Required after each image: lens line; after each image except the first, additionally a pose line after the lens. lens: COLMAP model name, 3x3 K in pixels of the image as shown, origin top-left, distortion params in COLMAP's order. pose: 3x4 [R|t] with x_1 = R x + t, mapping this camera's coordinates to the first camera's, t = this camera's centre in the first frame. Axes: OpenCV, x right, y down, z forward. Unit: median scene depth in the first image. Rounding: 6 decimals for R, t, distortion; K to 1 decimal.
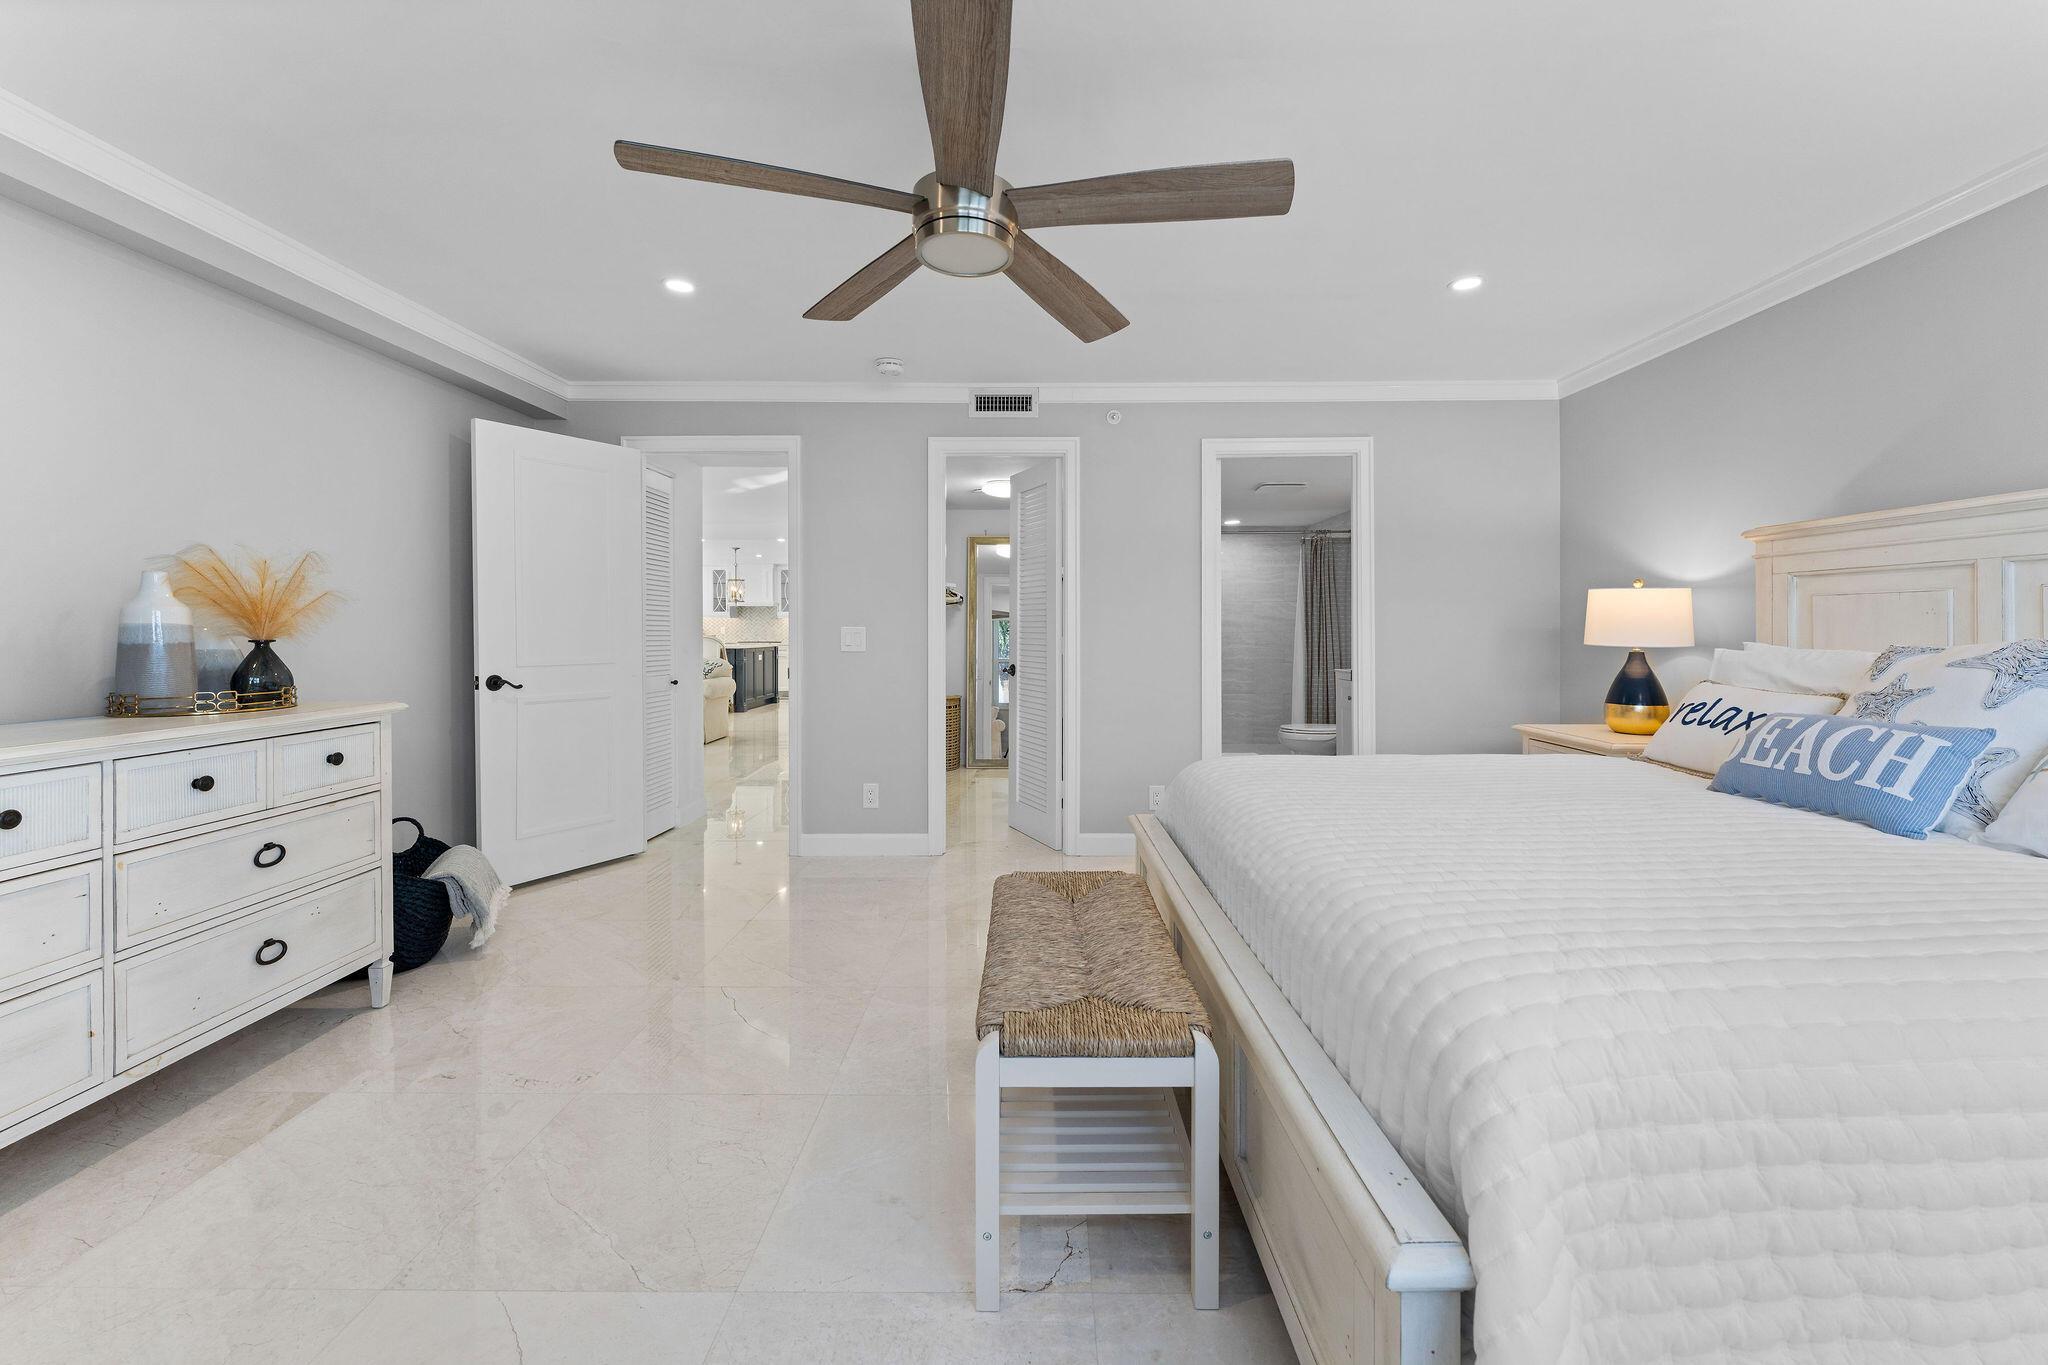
lens RADIAL K [[826.4, 0, 1041.3], [0, 826.4, 630.5], [0, 0, 1]] dist [0.002142, -0.000289]
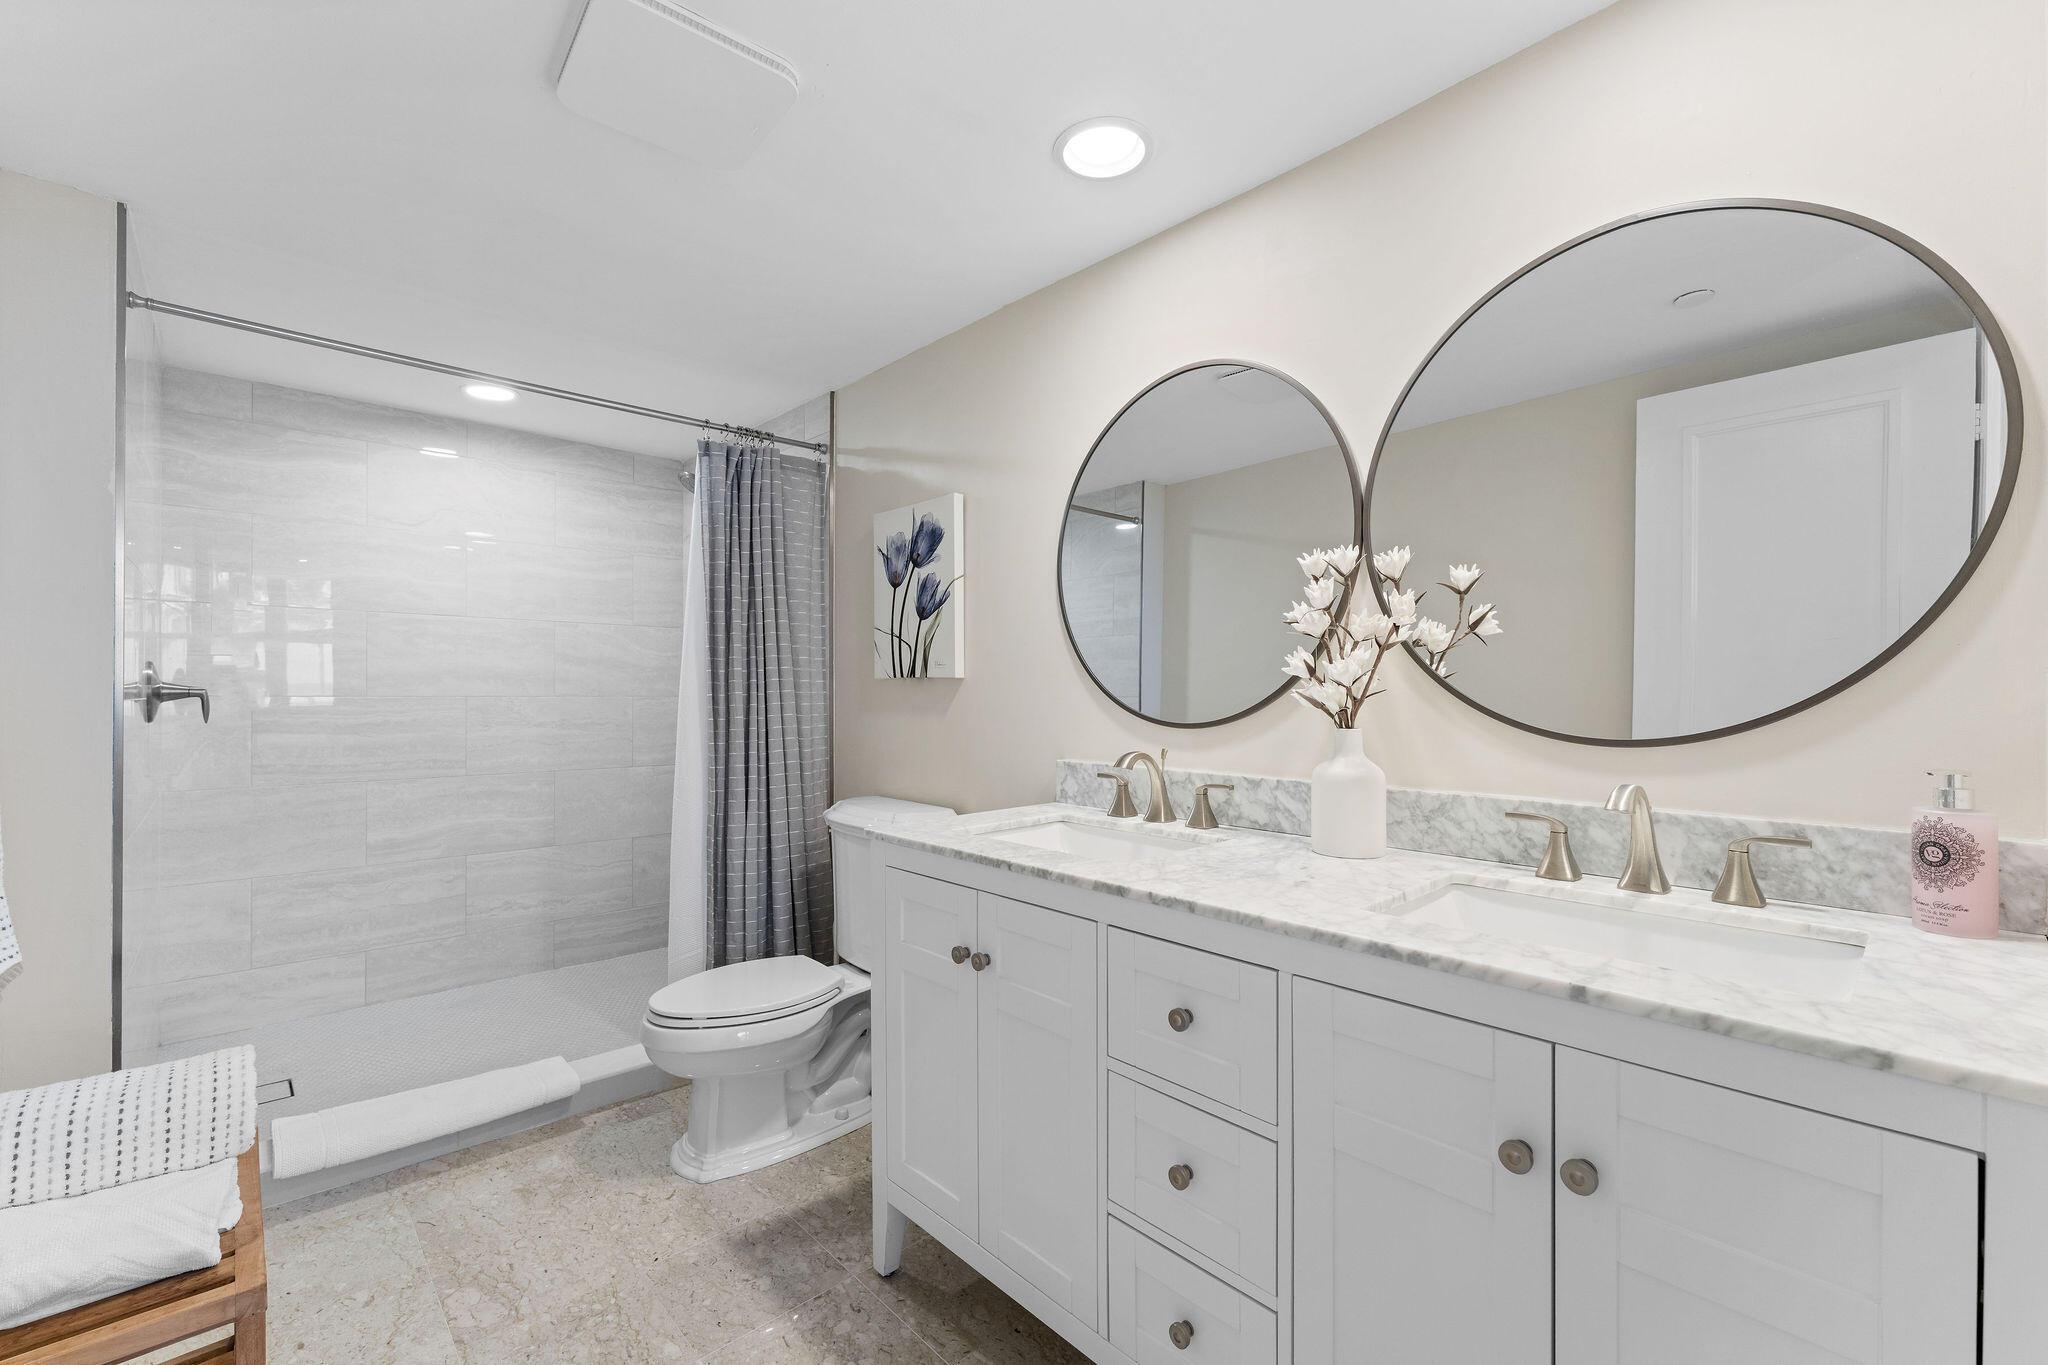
lens RADIAL K [[826.4, 0, 1027.3], [0, 826.4, 683.7], [0, 0, 1]] dist [0.002142, -0.000289]
pose [[0.730621, 0.009566, 0.682716, 0.175200], [-0.002920, 0.999936, -0.010885, -0.001827], [-0.682777, 0.005959, 0.730603, 0.642845]]
